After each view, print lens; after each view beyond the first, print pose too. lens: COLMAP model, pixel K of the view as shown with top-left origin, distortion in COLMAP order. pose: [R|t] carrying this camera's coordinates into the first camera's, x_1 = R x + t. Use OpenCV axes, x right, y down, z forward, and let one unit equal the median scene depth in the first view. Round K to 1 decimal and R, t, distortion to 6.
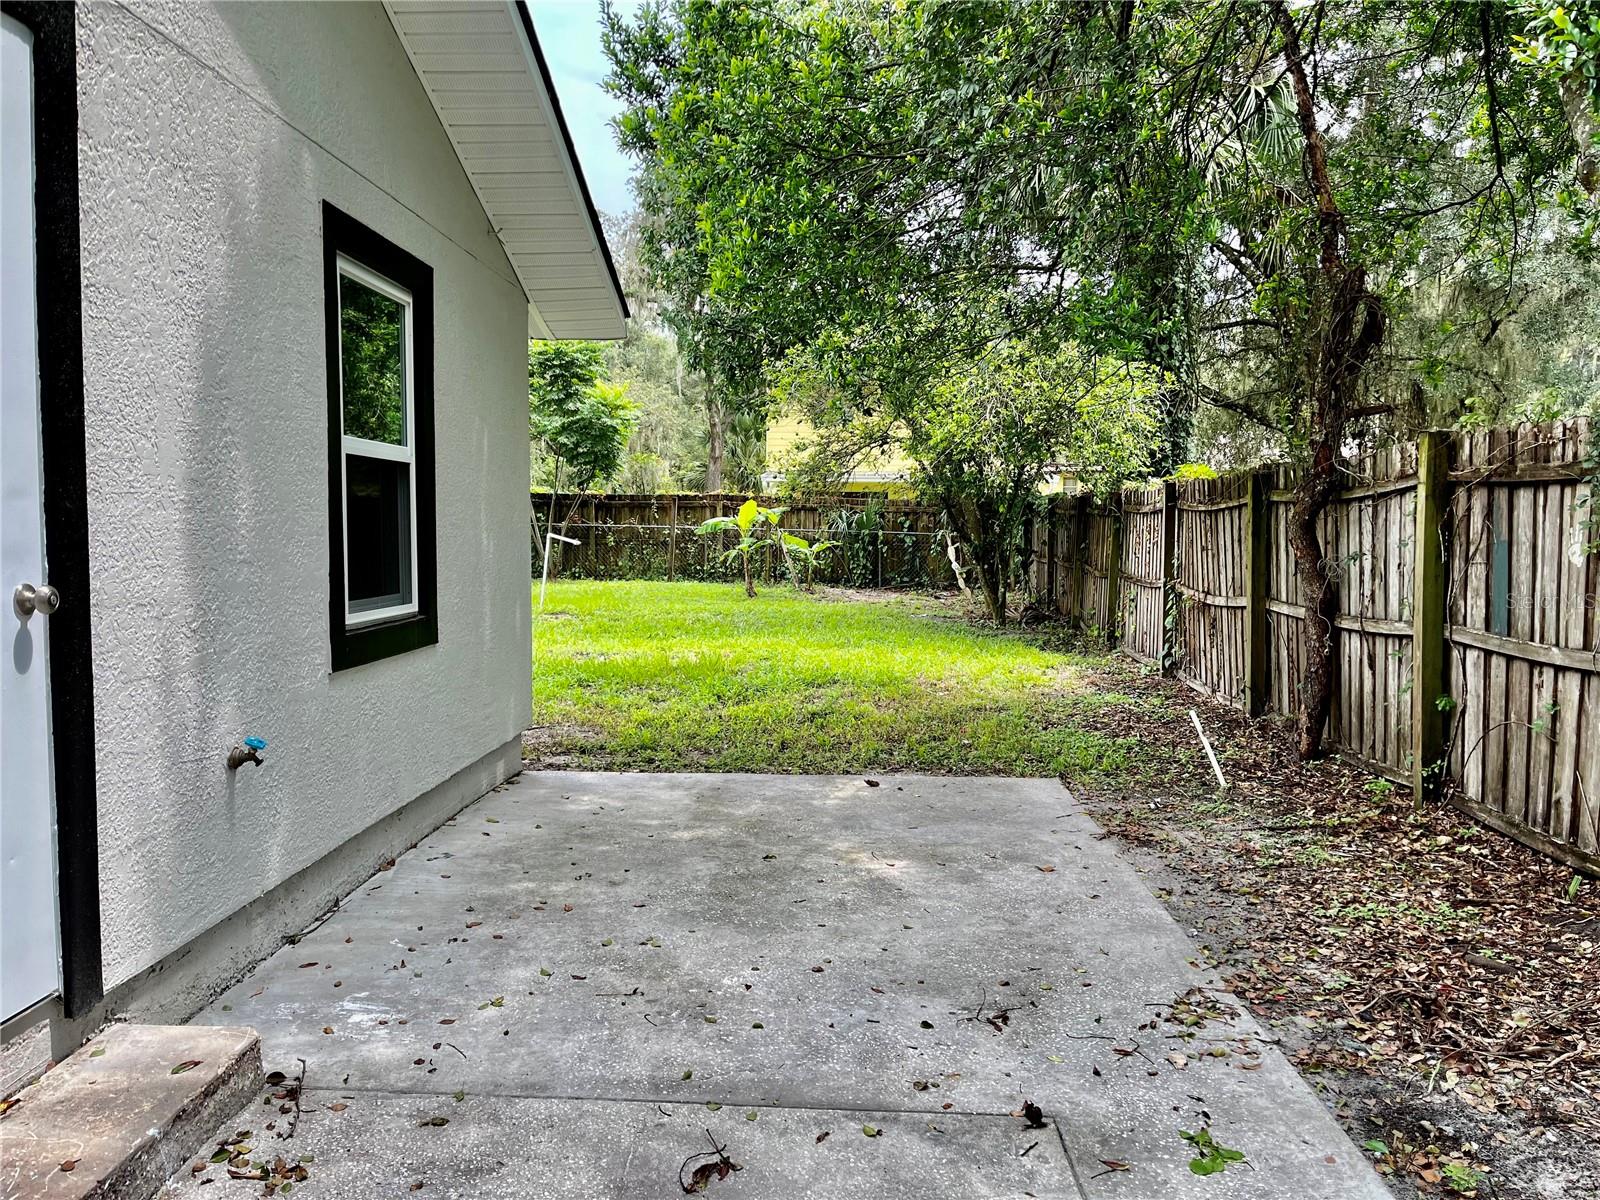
lens RADIAL K [[1206.7, 0, 802.0], [0, 1206.7, 598.5], [0, 0, 1]] dist [0.024229, -0.018456]
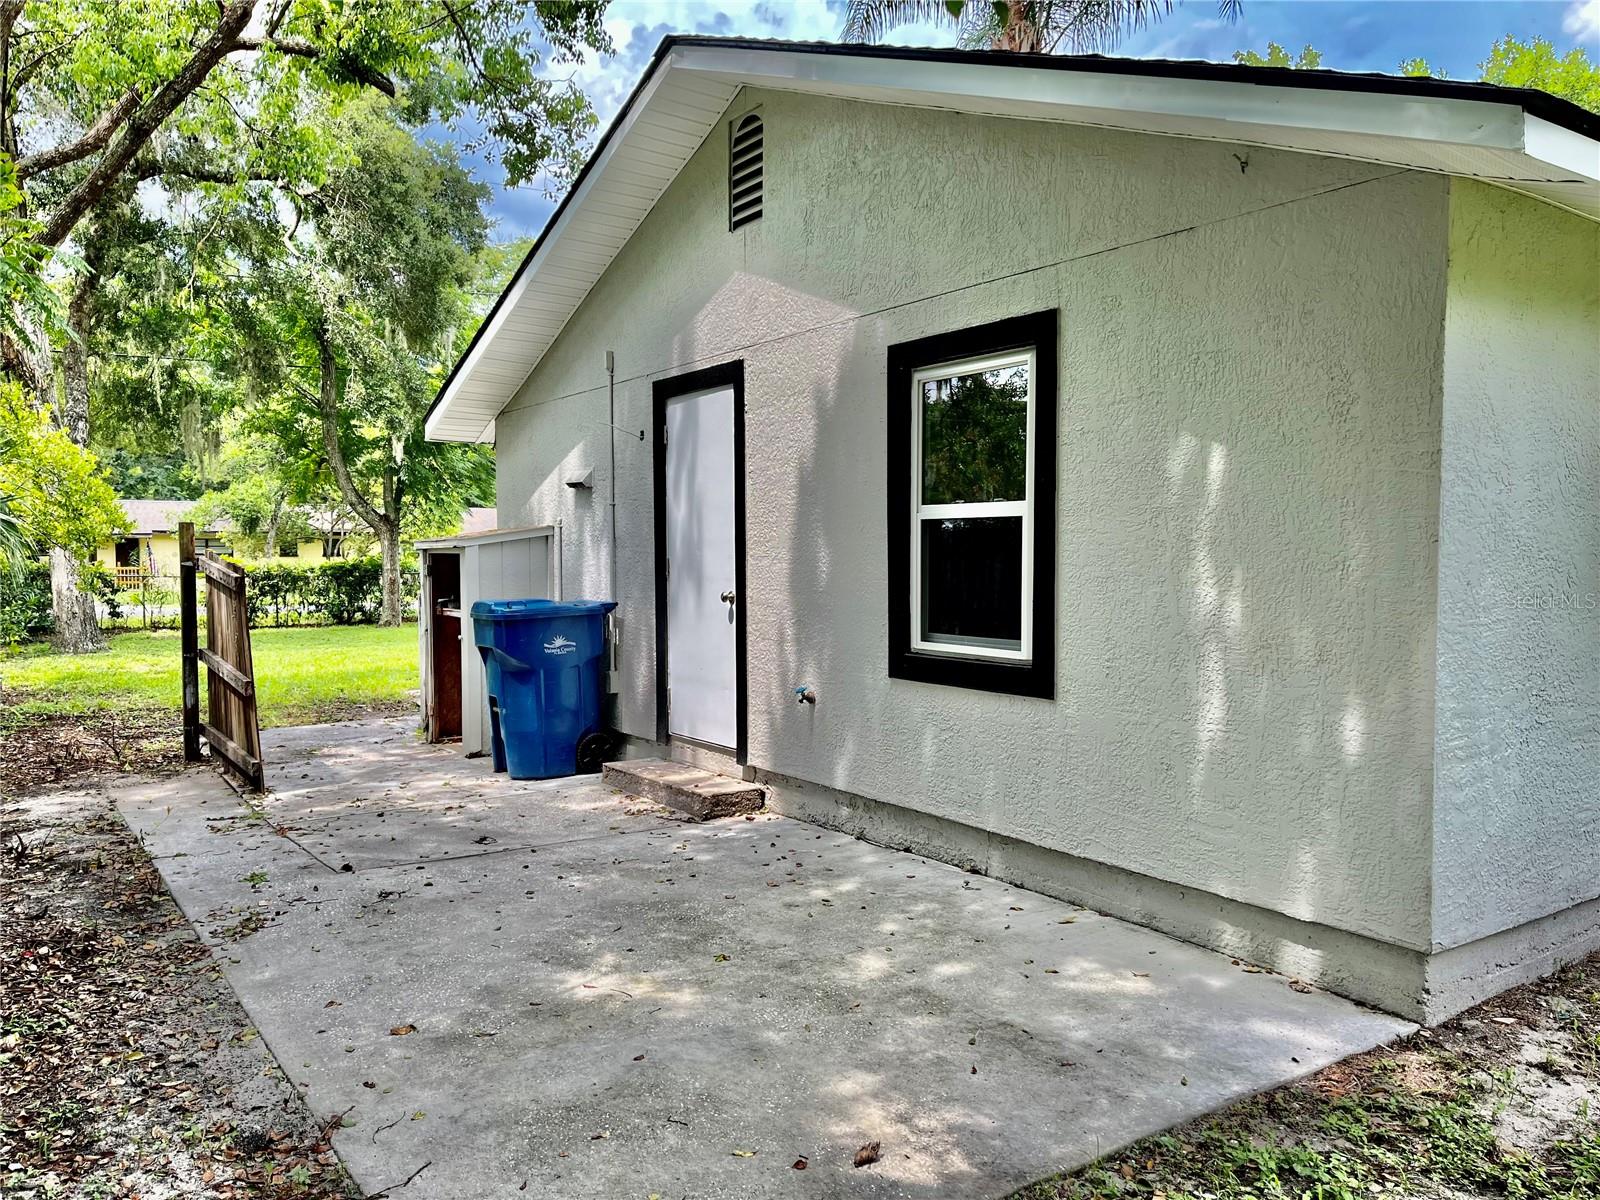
lens RADIAL K [[1206.7, 0, 803.8], [0, 1206.7, 596.1], [0, 0, 1]] dist [0.024229, -0.018456]
pose [[-0.795952, 0.018567, -0.605075, 0.619876], [-0.040315, 0.995685, 0.083585, -0.167328], [0.604016, 0.090923, -0.791768, 2.344549]]
